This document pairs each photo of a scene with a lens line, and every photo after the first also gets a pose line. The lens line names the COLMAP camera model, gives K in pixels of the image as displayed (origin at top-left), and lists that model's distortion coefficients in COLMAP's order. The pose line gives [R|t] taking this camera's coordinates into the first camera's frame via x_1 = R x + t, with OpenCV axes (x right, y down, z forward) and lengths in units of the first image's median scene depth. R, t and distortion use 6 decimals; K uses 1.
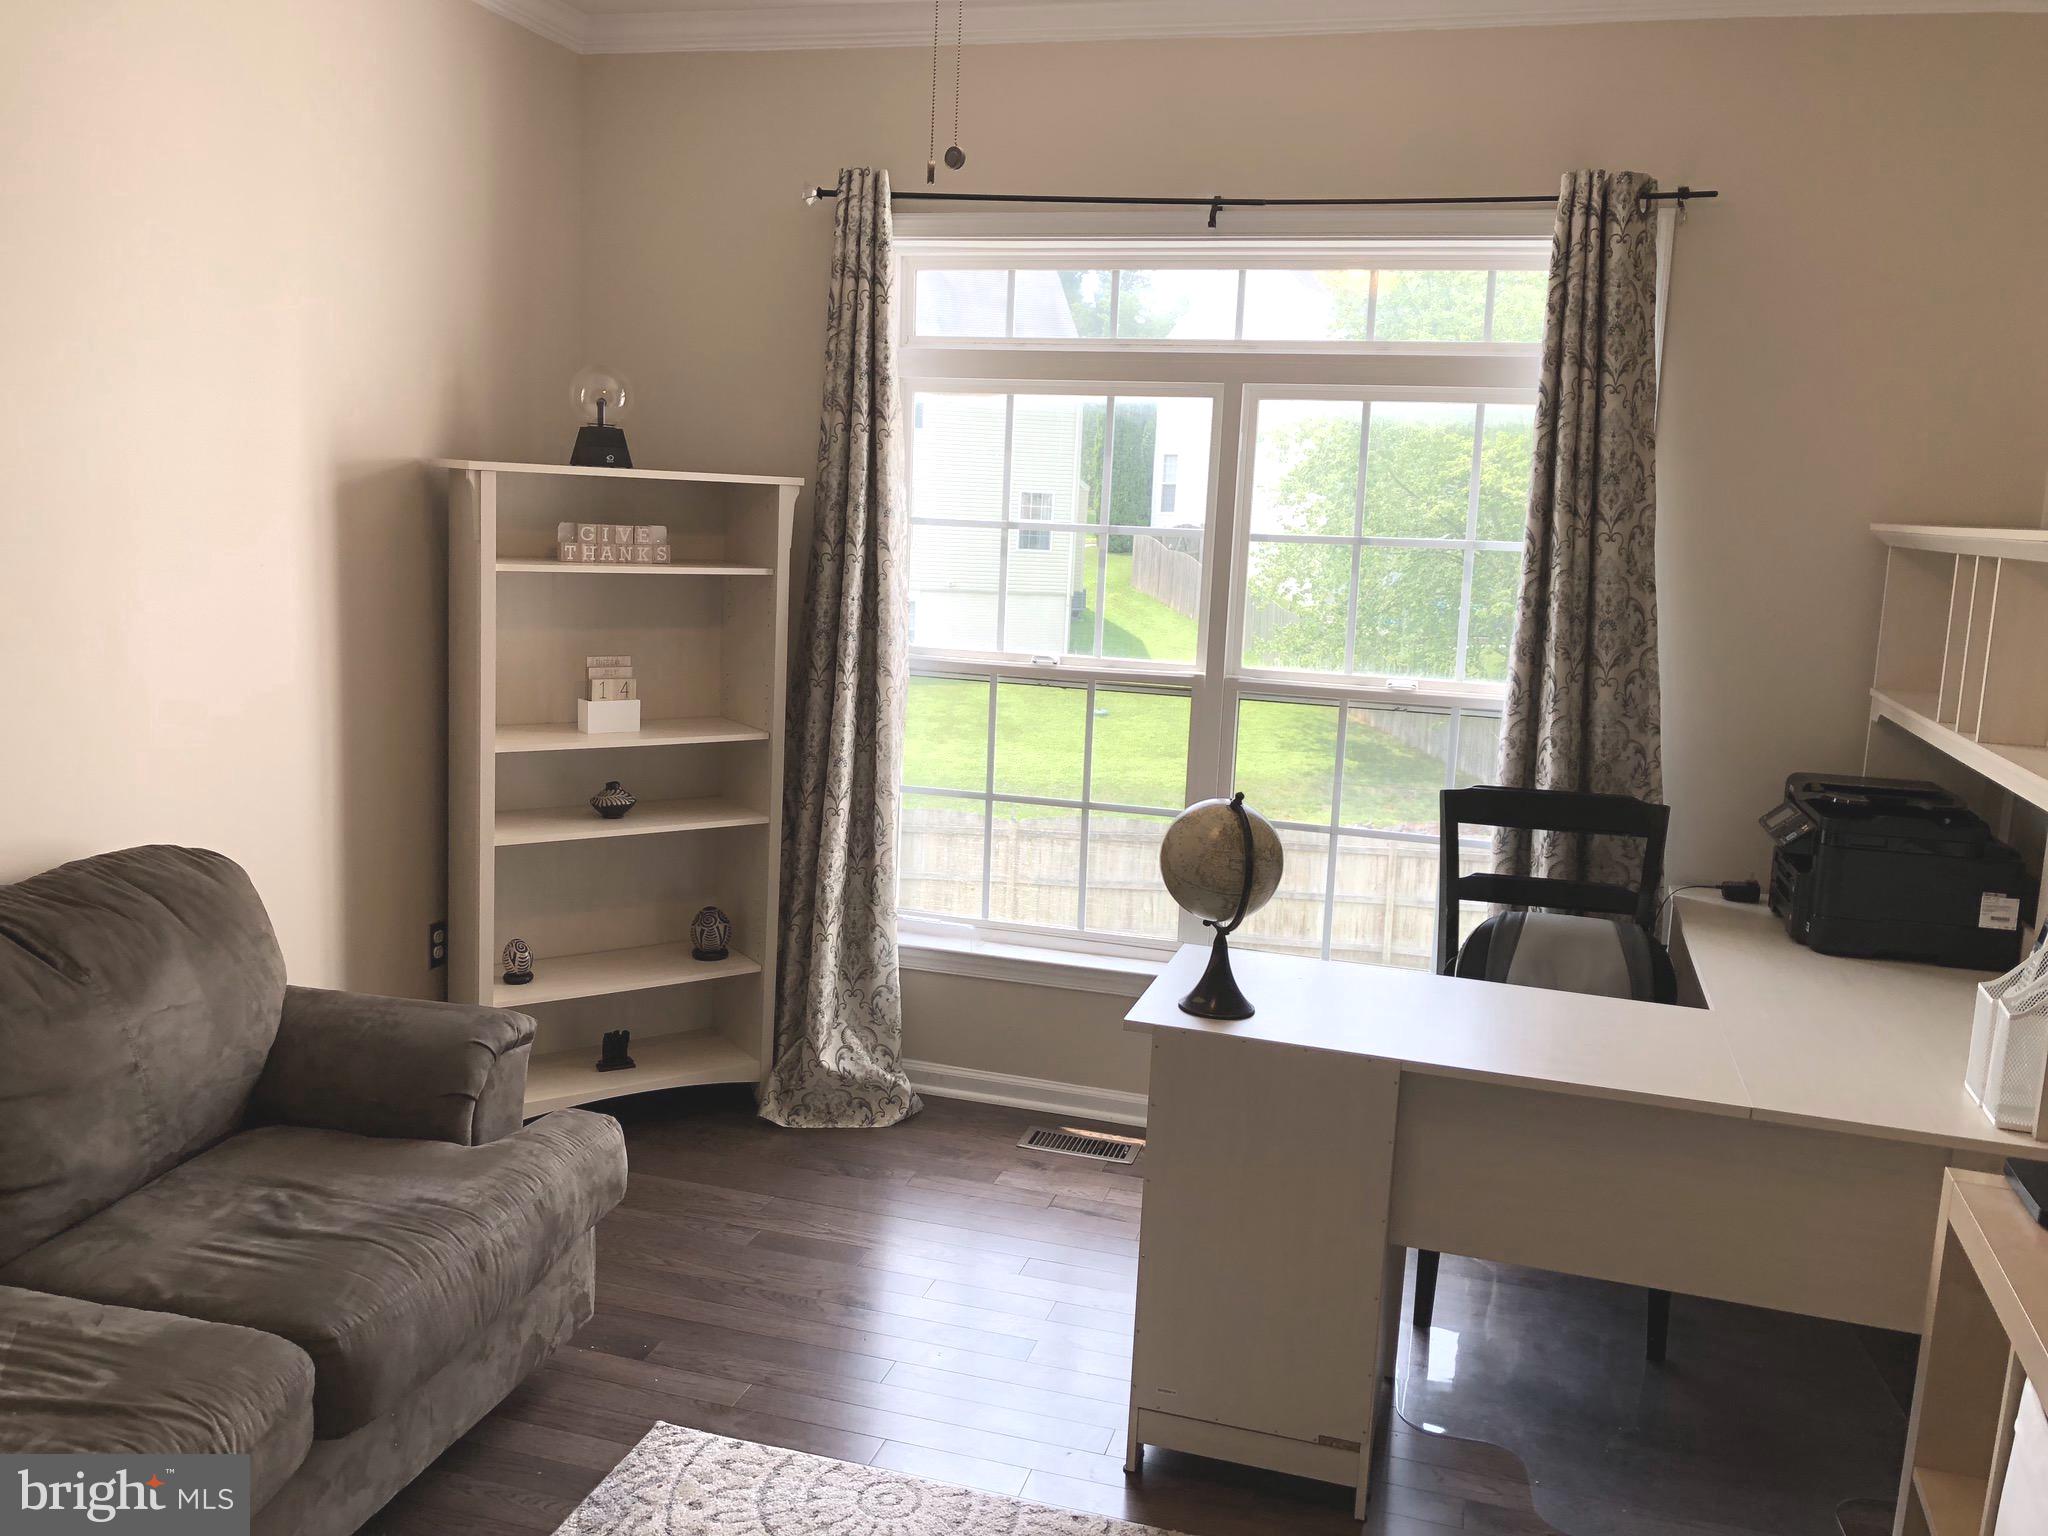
lens RADIAL K [[1707.1, 0, 1009.9], [0, 1707.1, 770.0], [0, 0, 1]] dist [0.038651, -0.078598]
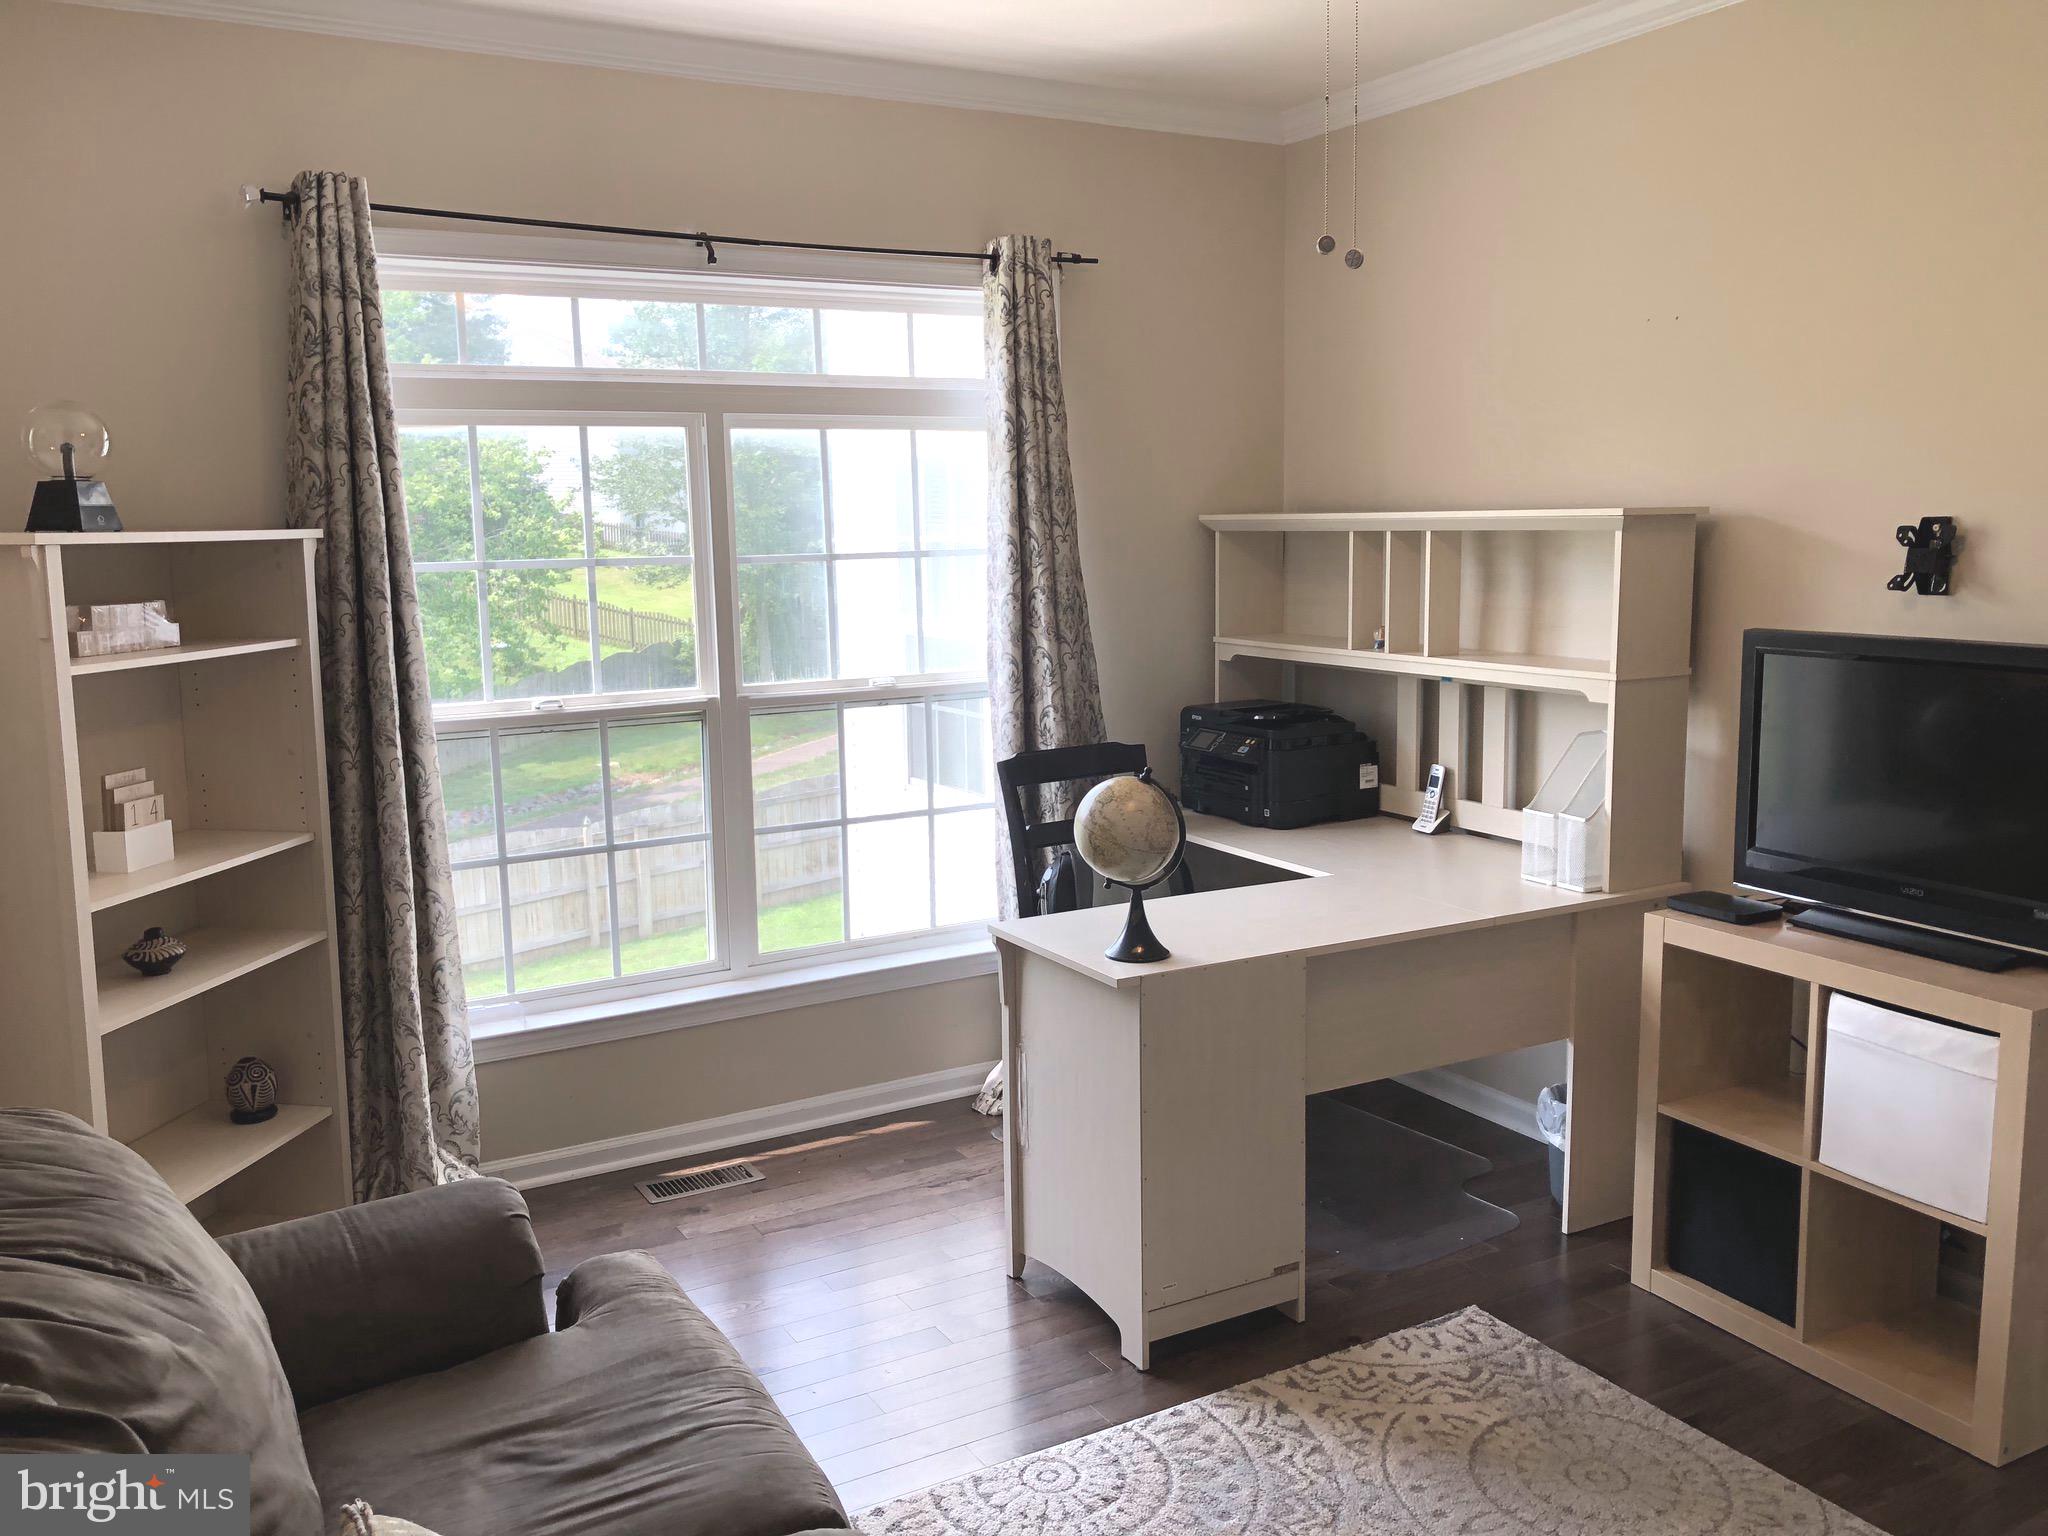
lens RADIAL K [[1707.1, 0, 1019.8], [0, 1707.1, 773.5], [0, 0, 1]] dist [0.038651, -0.078598]
pose [[0.684280, -0.162283, 0.710933, -0.517584], [0.164559, 0.984139, 0.066258, -0.050738], [-0.710409, 0.071652, 0.700132, 0.162880]]
